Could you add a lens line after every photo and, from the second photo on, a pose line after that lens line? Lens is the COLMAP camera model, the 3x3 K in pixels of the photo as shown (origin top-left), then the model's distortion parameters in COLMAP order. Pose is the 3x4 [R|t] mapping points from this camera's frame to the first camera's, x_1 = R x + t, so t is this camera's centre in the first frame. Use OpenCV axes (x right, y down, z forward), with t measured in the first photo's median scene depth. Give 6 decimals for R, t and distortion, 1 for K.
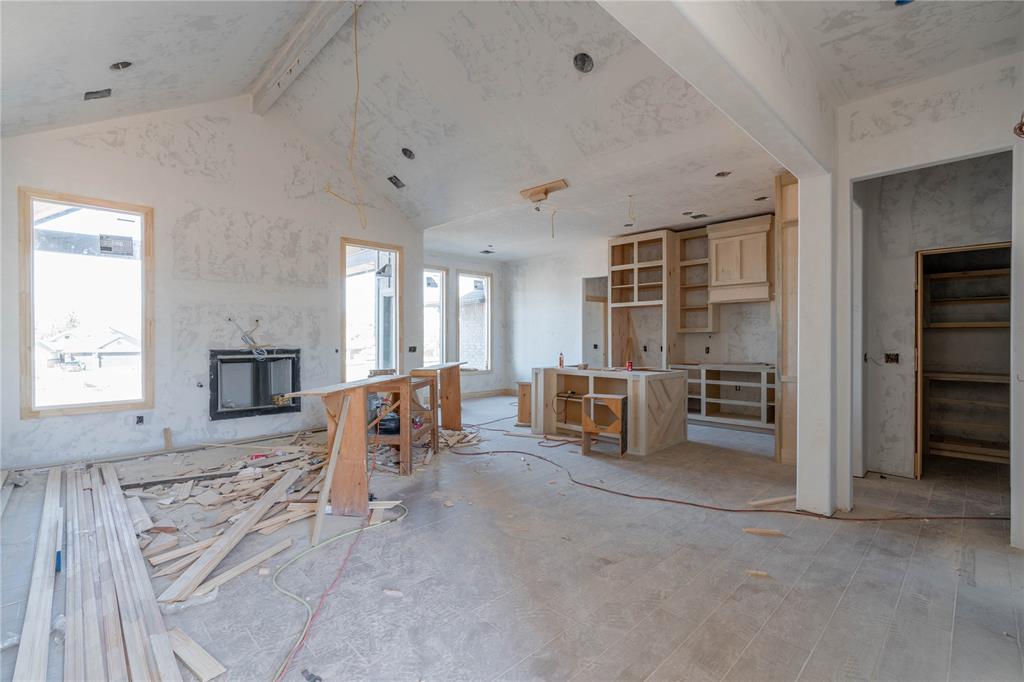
lens RADIAL K [[453.0, 0, 512.1], [0, 453.0, 339.3], [0, 0, 1]] dist [-0.003530, 0.001006]
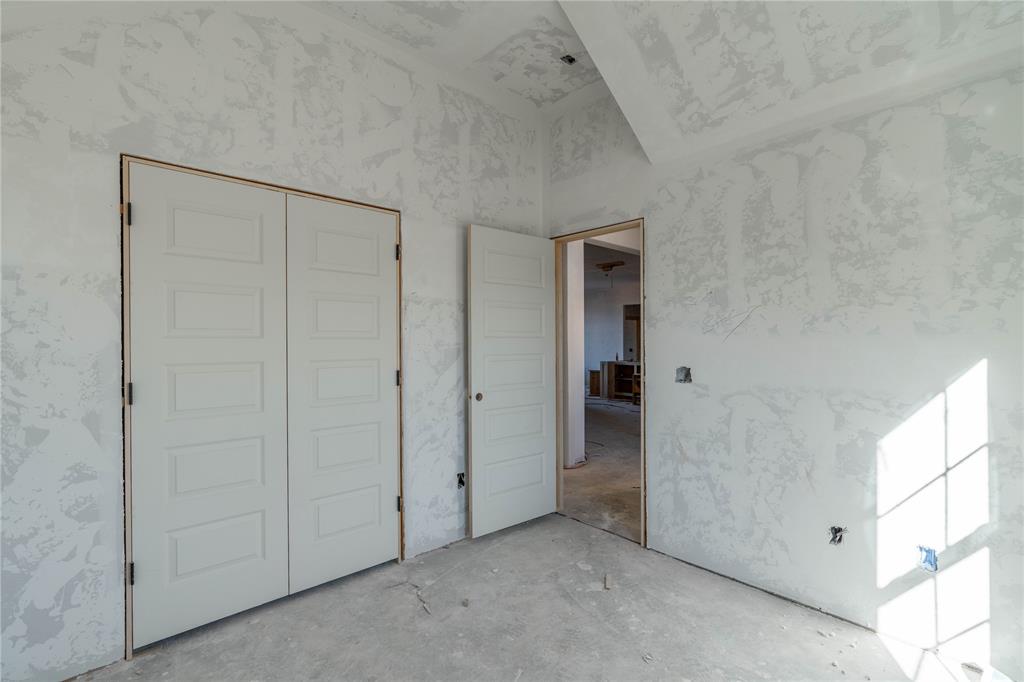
lens RADIAL K [[453.0, 0, 516.3], [0, 453.0, 344.2], [0, 0, 1]] dist [-0.003530, 0.001006]
pose [[0.999552, -0.001476, -0.029894, -0.213634], [0.001393, 0.999995, -0.002781, 0.001022], [0.029898, 0.002738, 0.999549, -0.717451]]
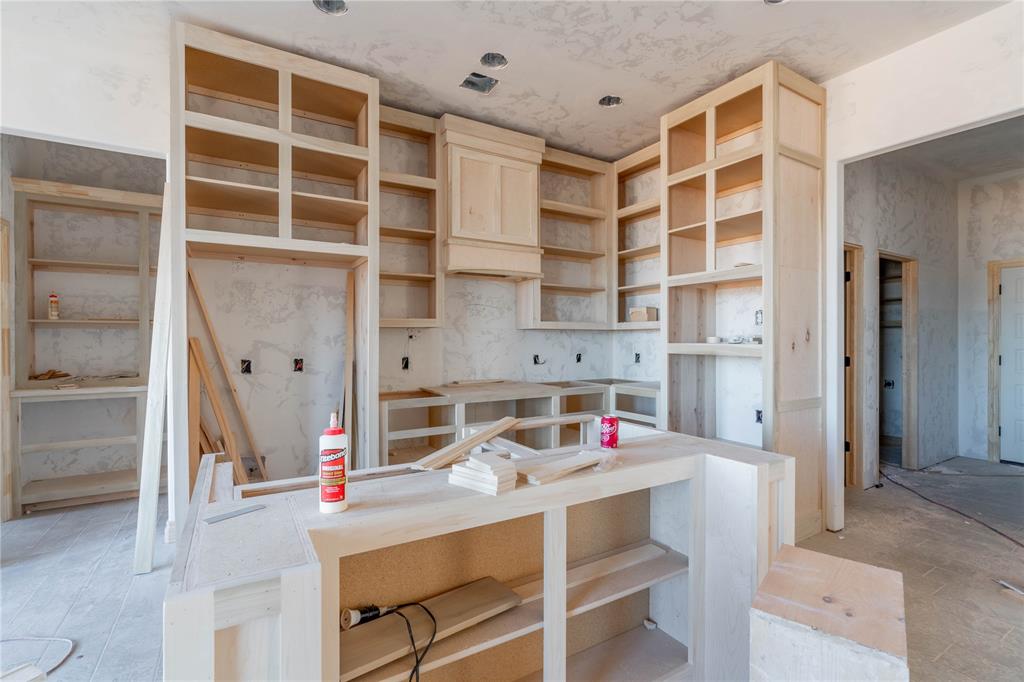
lens RADIAL K [[453.0, 0, 505.7], [0, 453.0, 339.1], [0, 0, 1]] dist [-0.003530, 0.001006]
pose [[0.228453, -0.000899, 0.973555, -0.042613], [0.004265, 0.999991, -0.000077, -0.002334], [-0.973546, 0.004169, 0.228455, 0.859741]]
